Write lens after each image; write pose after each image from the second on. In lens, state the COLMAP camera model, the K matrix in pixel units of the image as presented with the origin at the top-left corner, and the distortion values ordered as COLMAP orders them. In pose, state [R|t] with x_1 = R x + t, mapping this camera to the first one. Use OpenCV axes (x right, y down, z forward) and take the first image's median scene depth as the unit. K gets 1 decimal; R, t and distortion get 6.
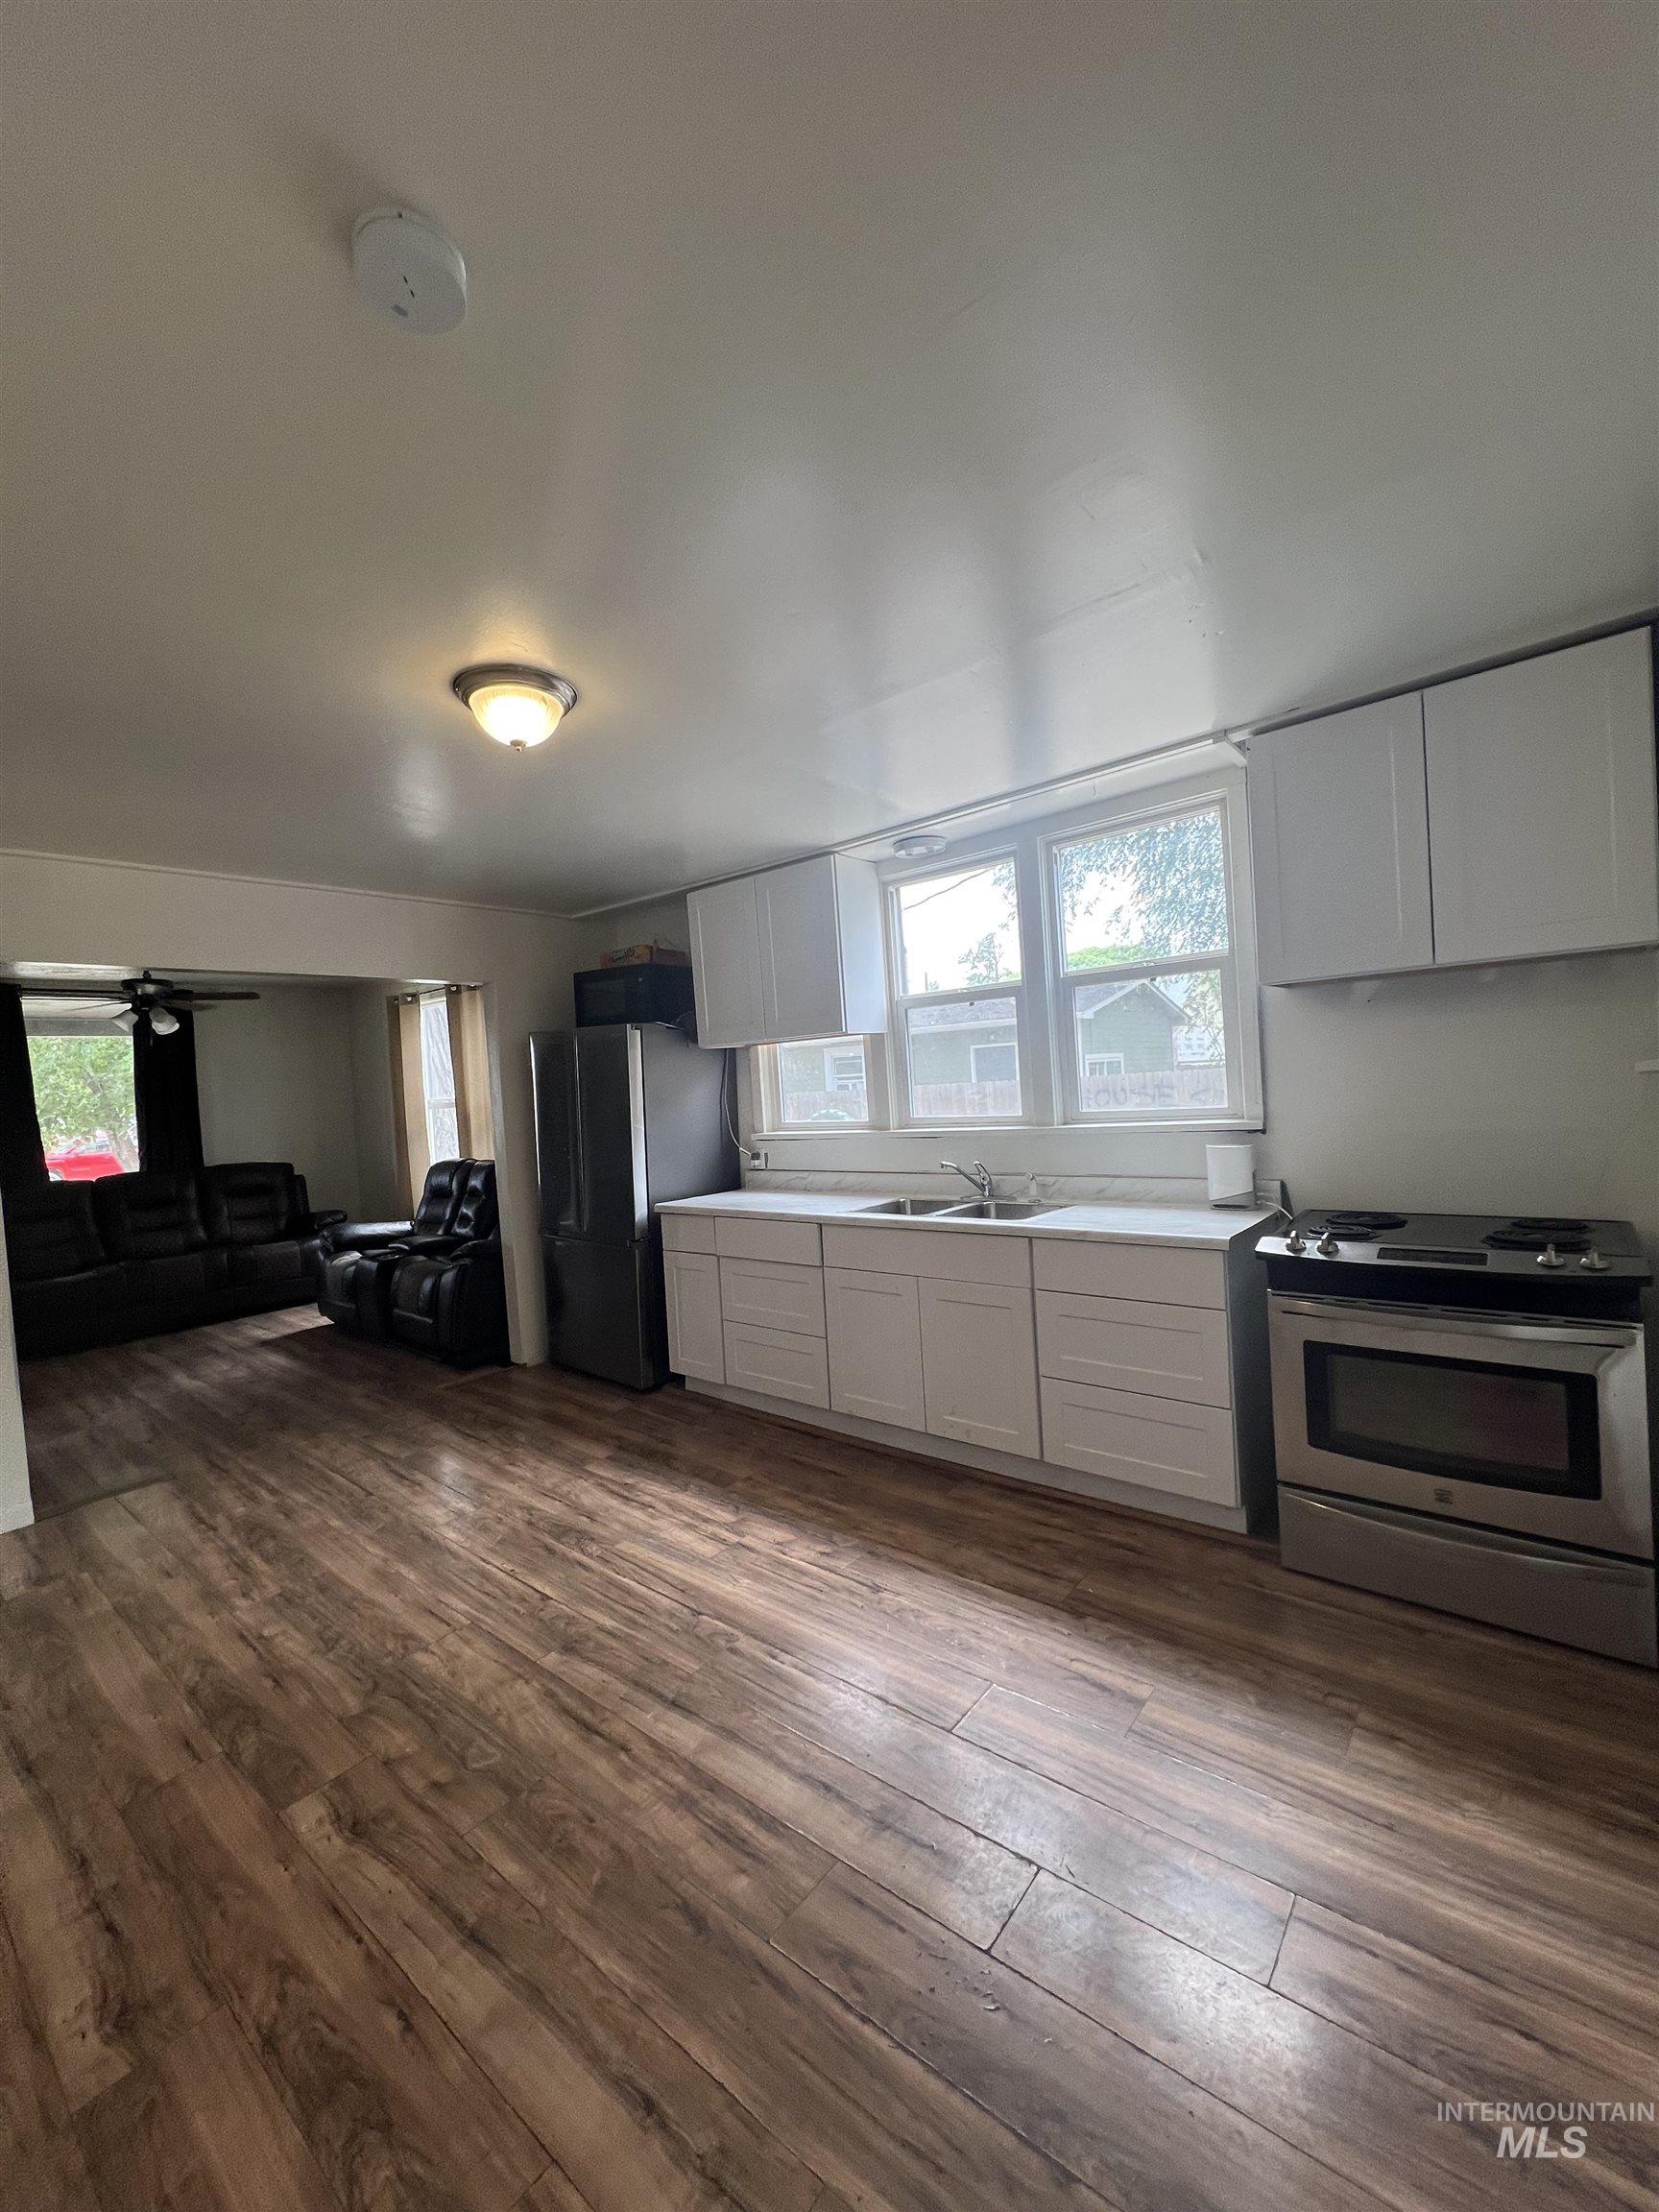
lens RADIAL K [[883.2, 0, 823.7], [0, 883.2, 1104.3], [0, 0, 1]] dist [-0.003139, 0.000394]
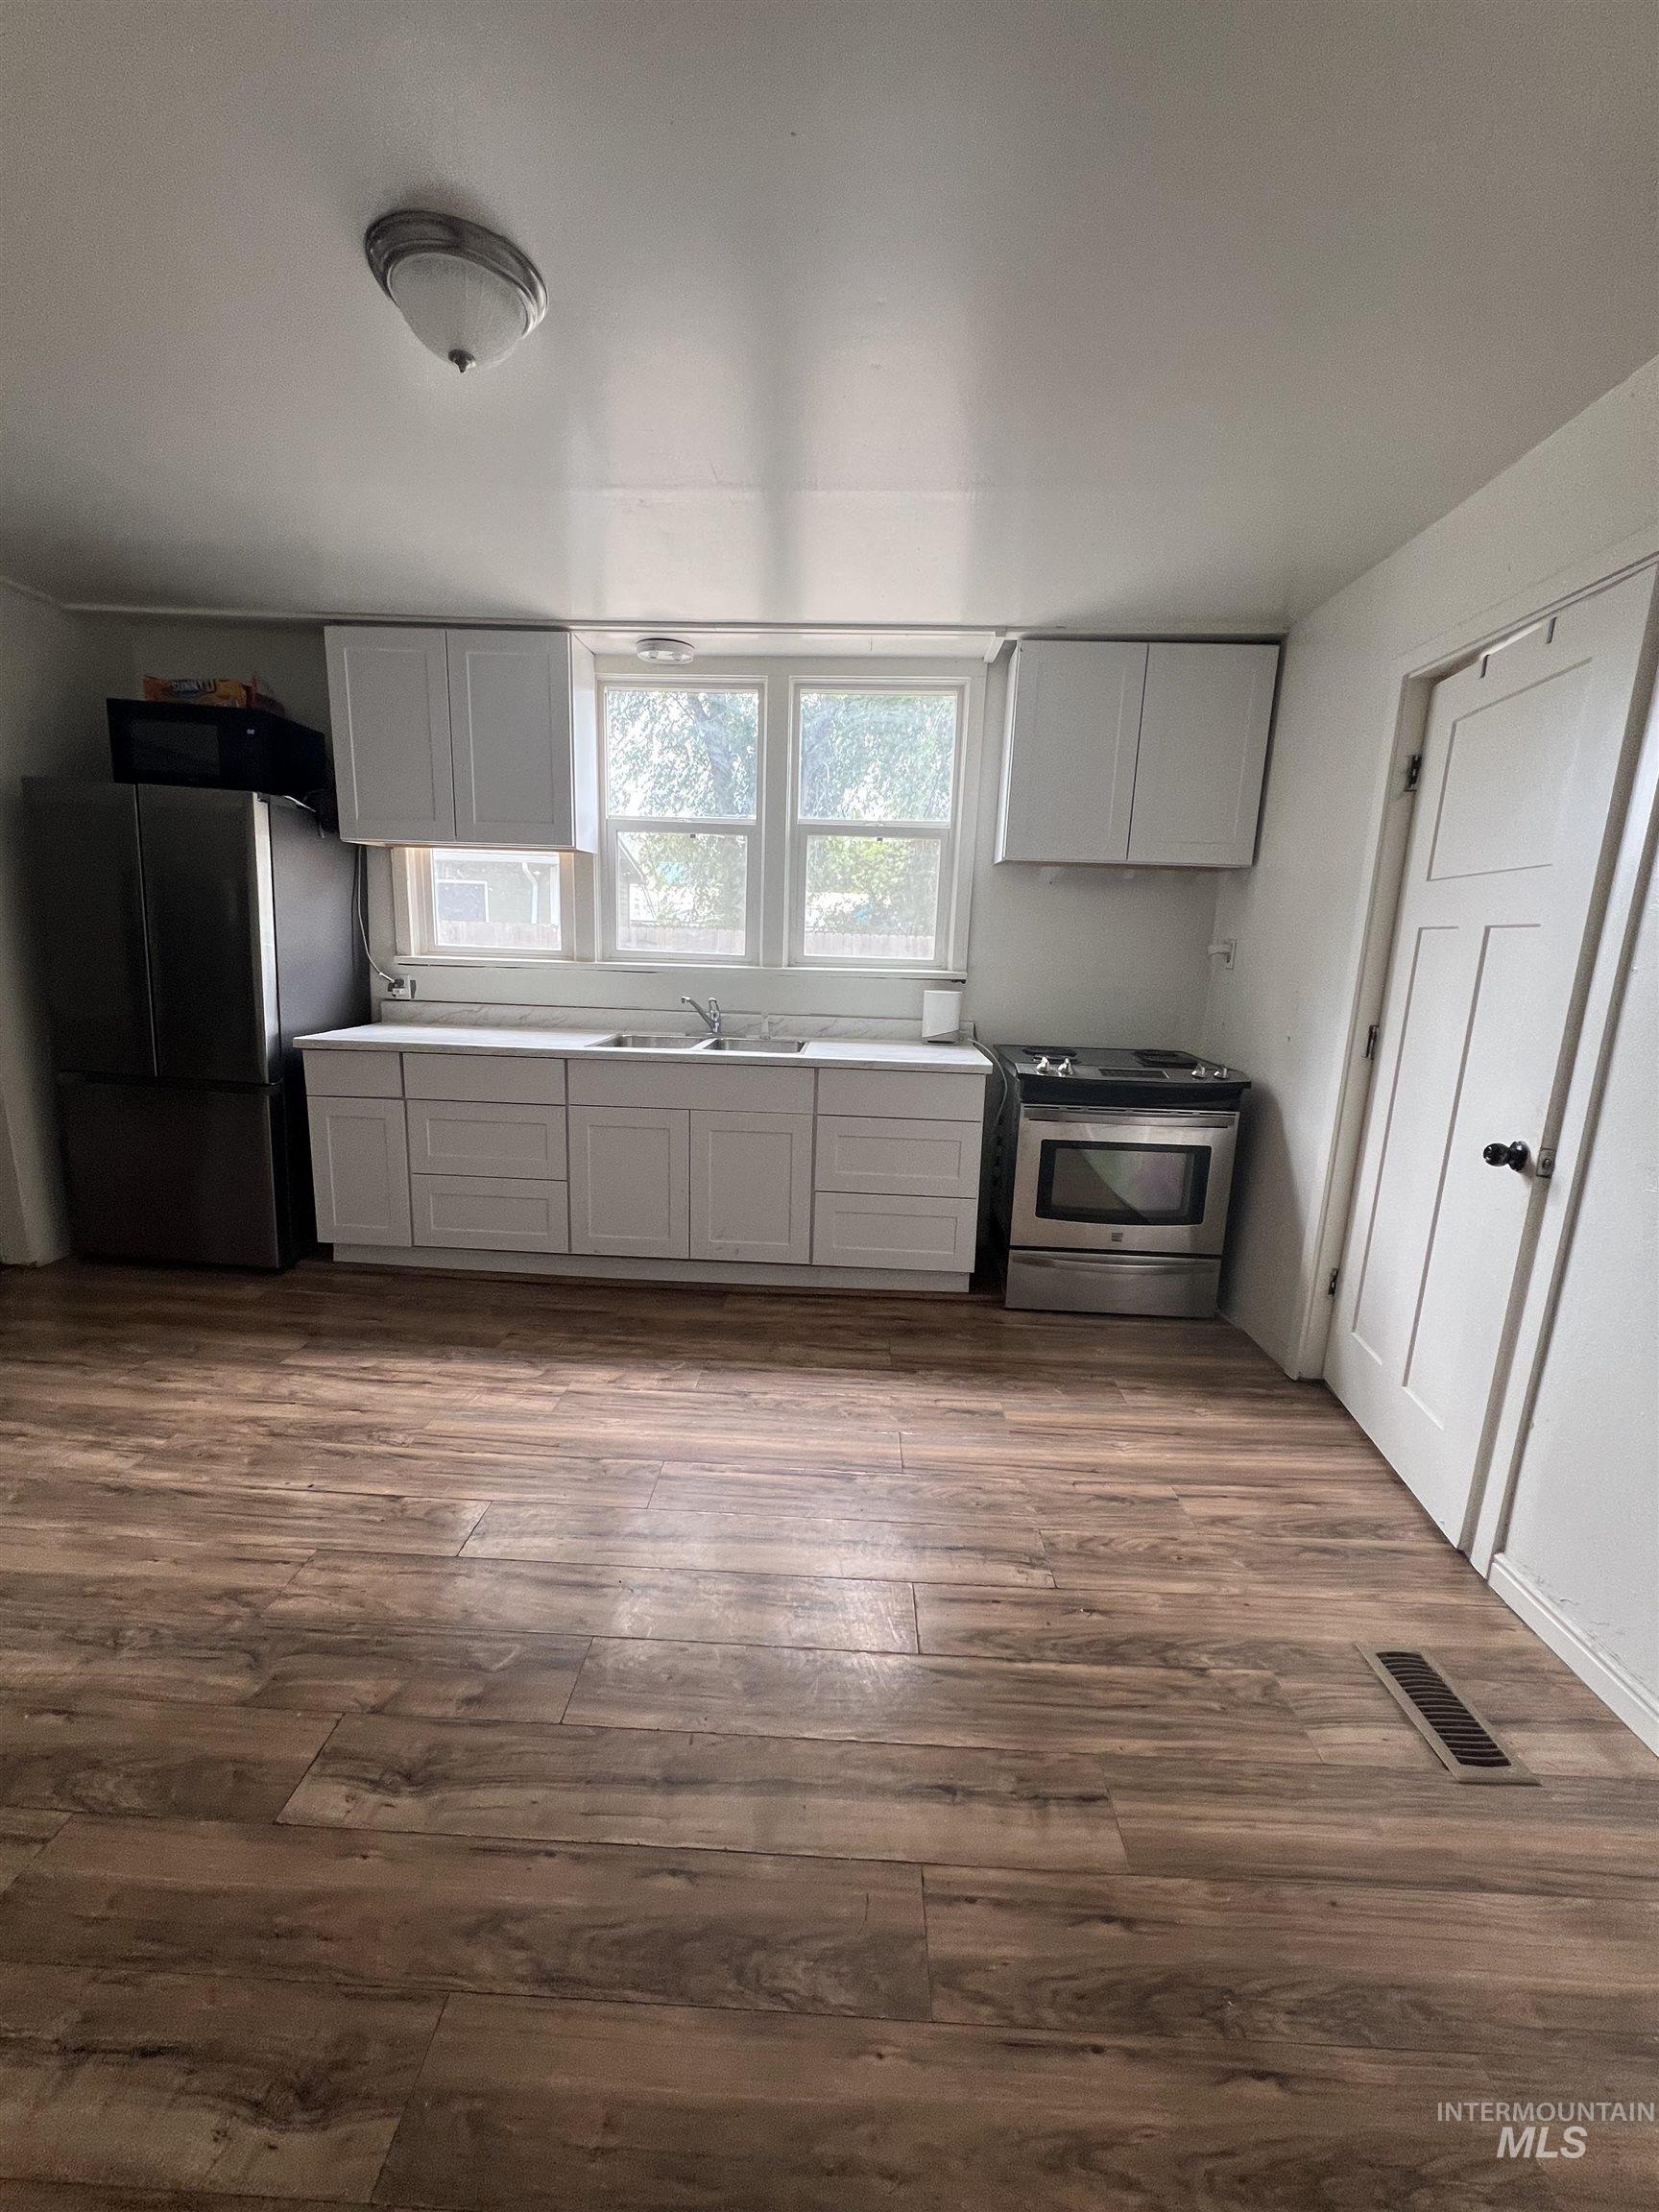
lens RADIAL K [[883.2, 0, 821.4], [0, 883.2, 1103.6], [0, 0, 1]] dist [-0.003139, 0.000394]
pose [[0.792743, -0.030575, 0.608789, -0.434949], [-0.068905, 0.987845, 0.139337, 0.043767], [-0.605650, -0.152407, 0.781000, 0.145866]]
